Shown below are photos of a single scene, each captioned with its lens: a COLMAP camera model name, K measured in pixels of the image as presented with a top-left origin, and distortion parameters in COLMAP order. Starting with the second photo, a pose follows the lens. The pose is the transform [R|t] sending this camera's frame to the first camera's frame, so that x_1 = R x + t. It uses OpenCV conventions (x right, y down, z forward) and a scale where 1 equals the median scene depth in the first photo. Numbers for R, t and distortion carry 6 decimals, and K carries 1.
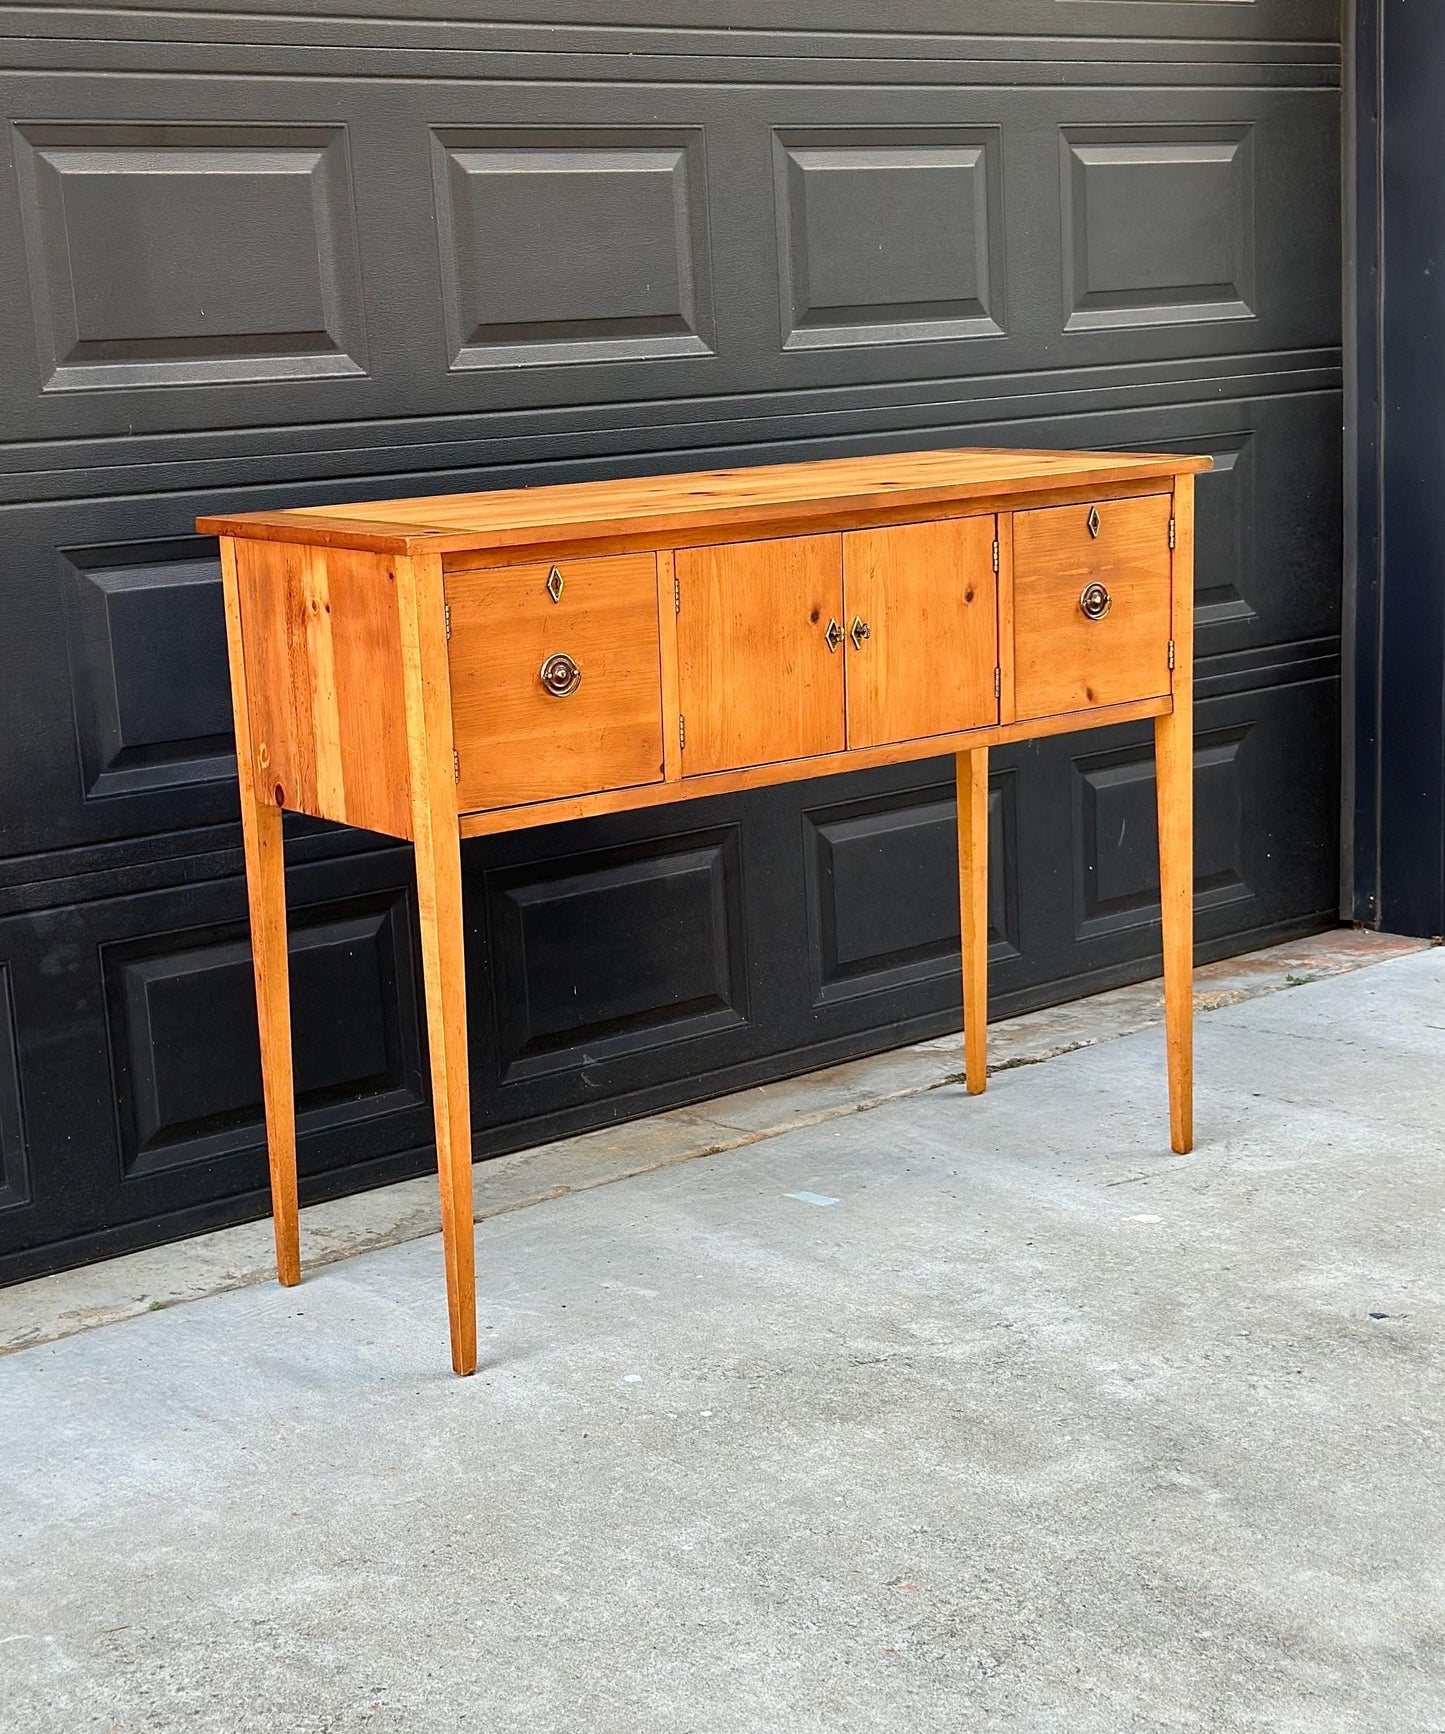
lens RADIAL K [[2906.7, 0, 754.6], [0, 2906.7, 953.1], [0, 0, 1]] dist [0.144932, 0.000000]
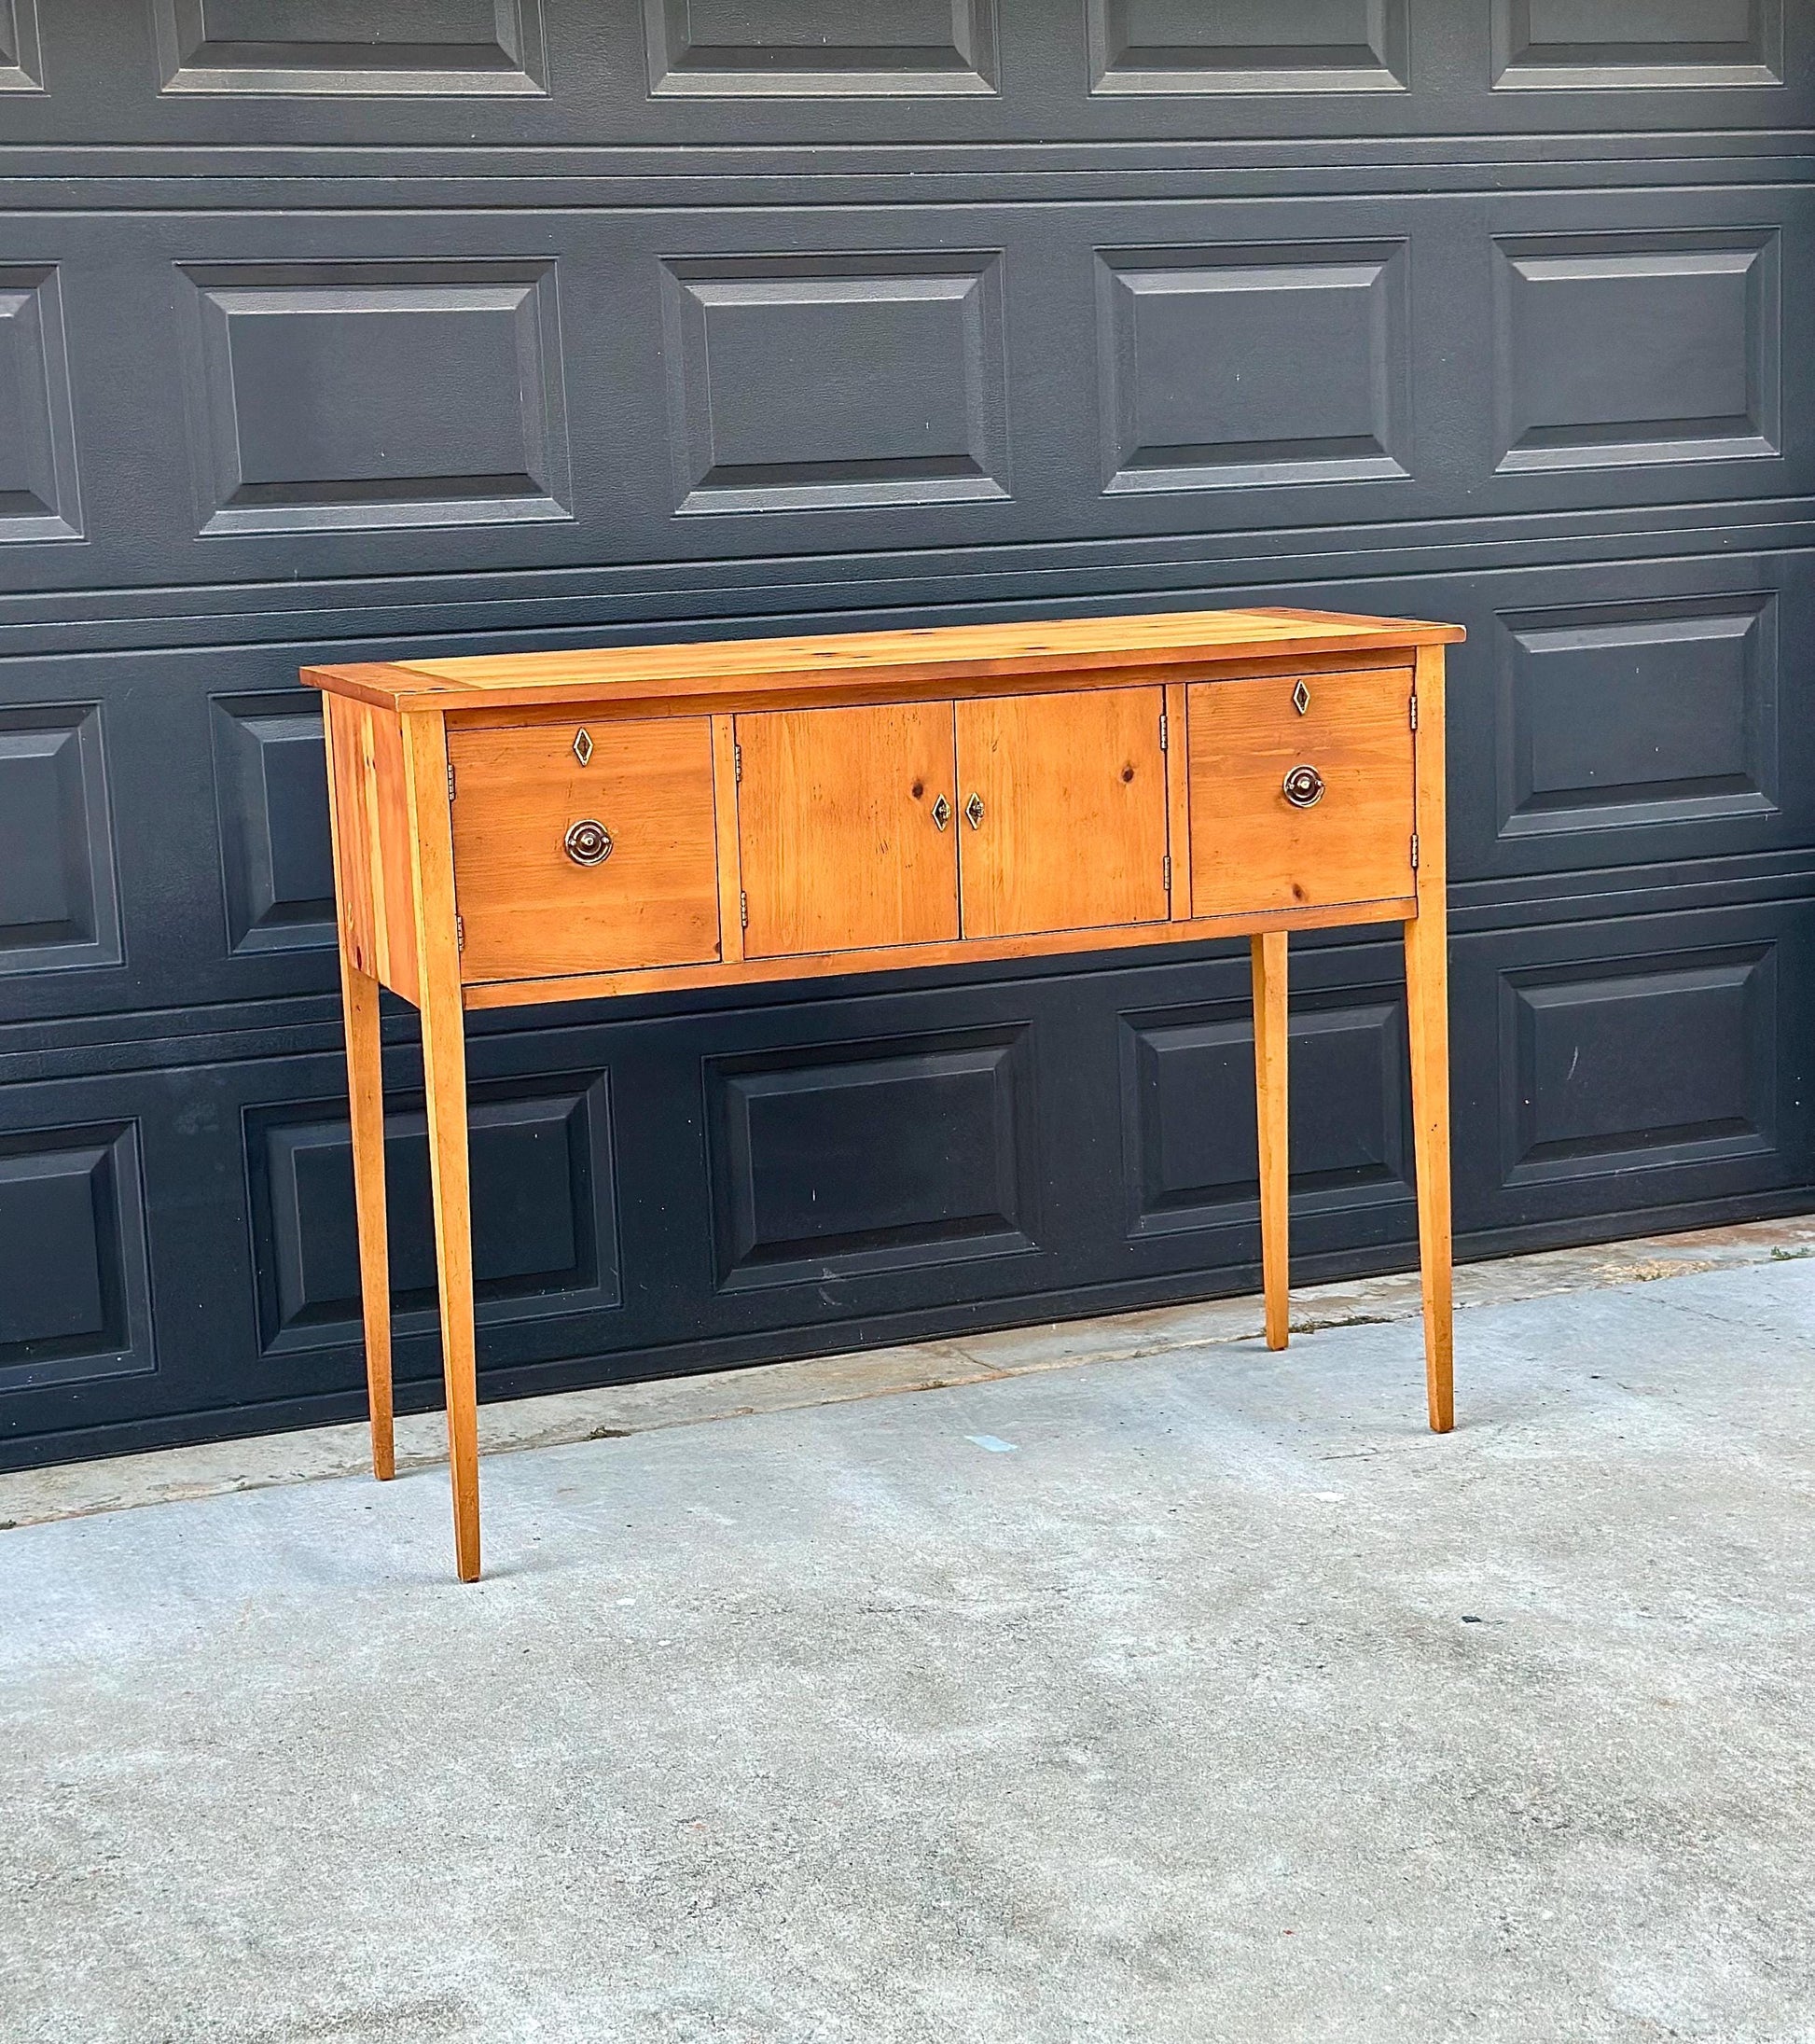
lens RADIAL K [[3662.0, 0, 923.1], [0, 3662.0, 1061.2], [0, 0, 1]] dist [0.158468, 0.000000]
pose [[0.955343, 0.056921, -0.289965, 0.333644], [-0.067875, 0.997305, -0.027852, 0.000618], [0.287598, 0.046290, 0.956632, -0.087503]]
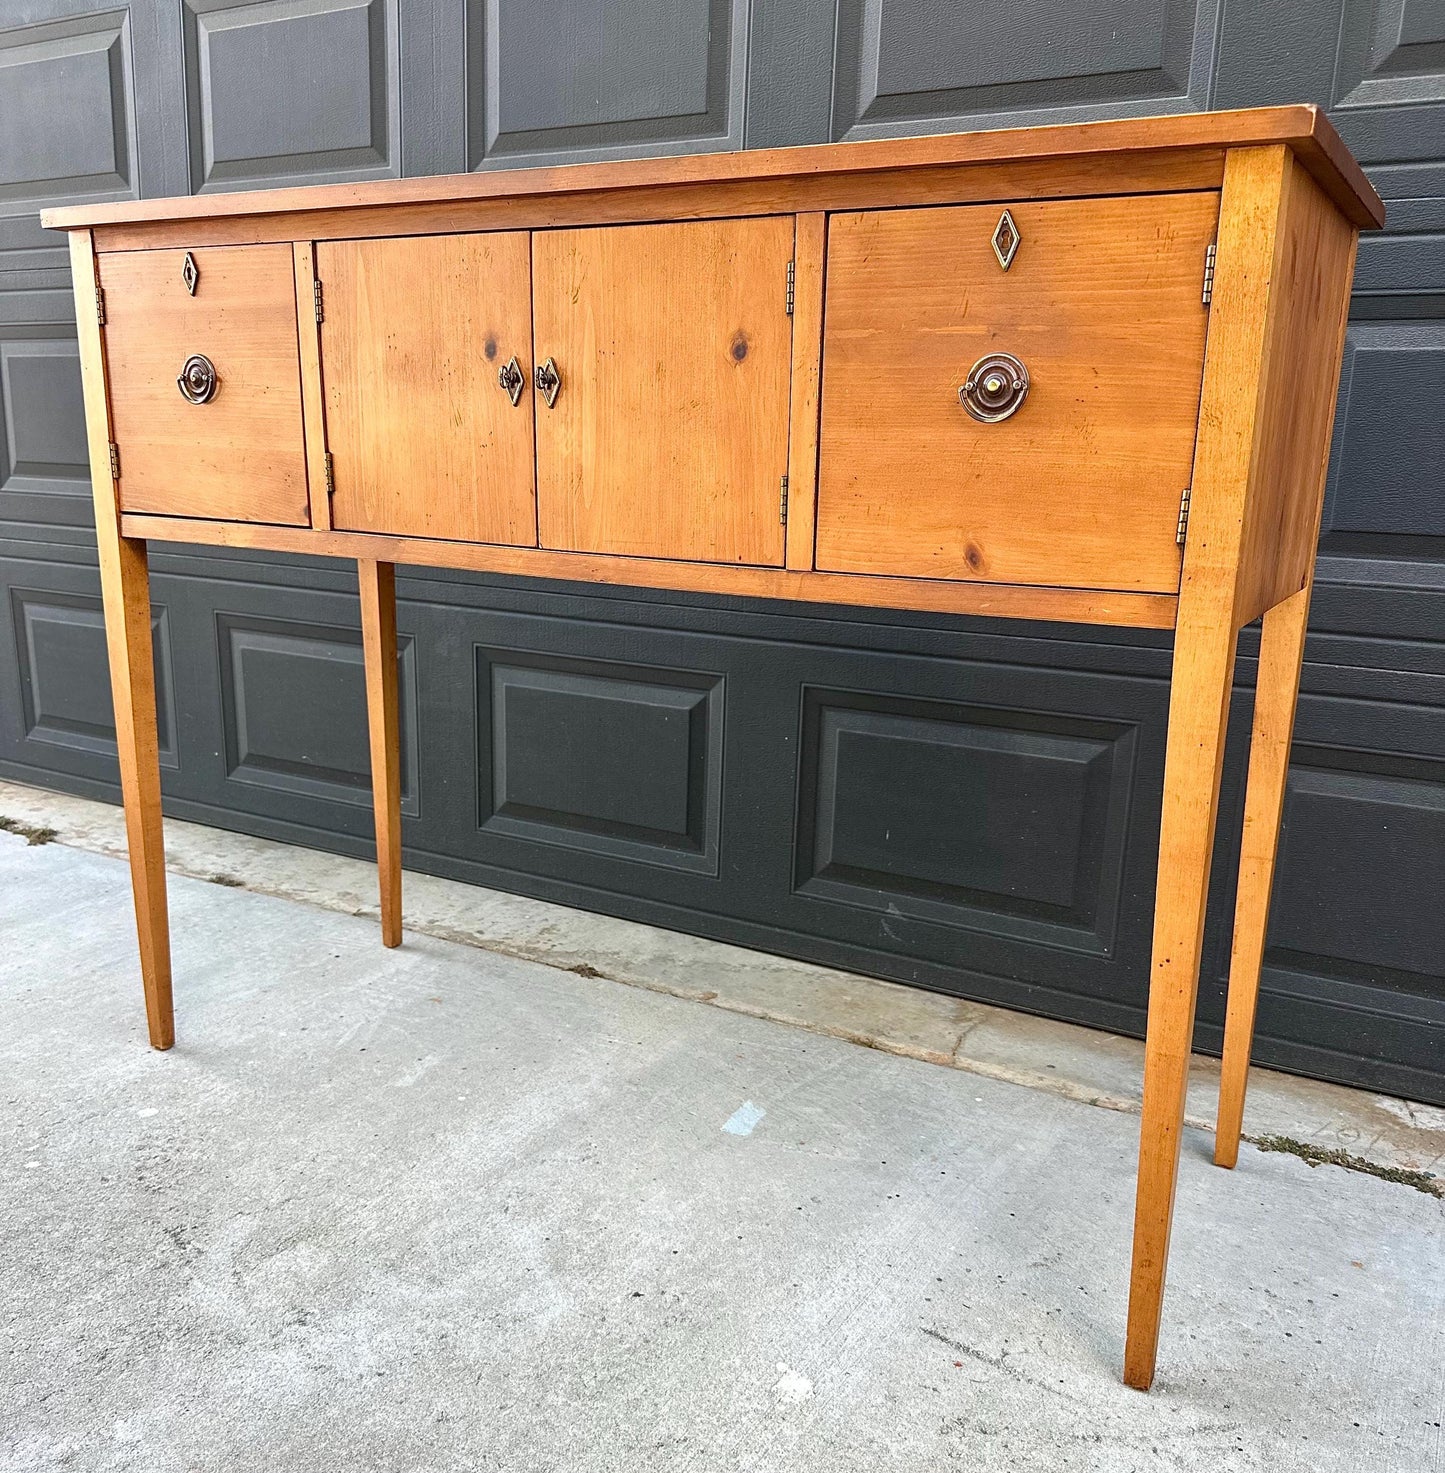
lens RADIAL K [[1373.5, 0, 707.2], [0, 1373.5, 818.9], [0, 0, 1]] dist [0.042742, 0.000000]
pose [[0.336026, 0.298377, -0.893341, 0.363425], [-0.250542, 0.942637, 0.220601, -0.087328], [0.907918, 0.149691, 0.391506, 0.859793]]
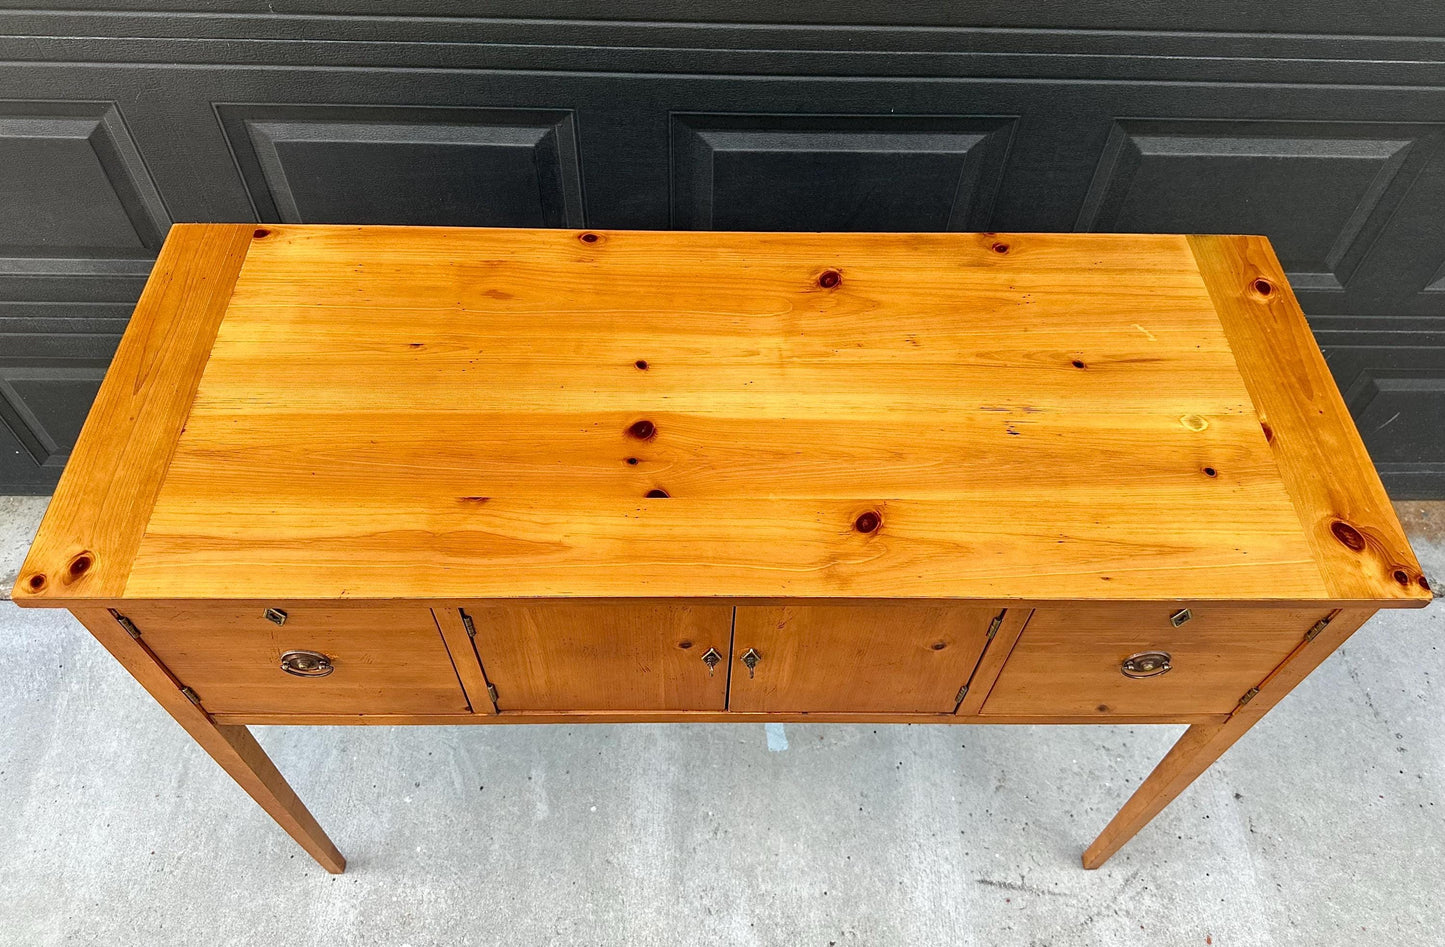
lens RADIAL K [[1071.0, 0, 717.0], [0, 1071.0, 419.2], [0, 0, 1]] dist [-0.007872, -0.004963]
pose [[0.769950, 0.542154, -0.336521, 0.088034], [-0.203235, 0.708265, 0.676059, -0.338491], [0.604874, -0.452139, 0.655513, 0.774869]]
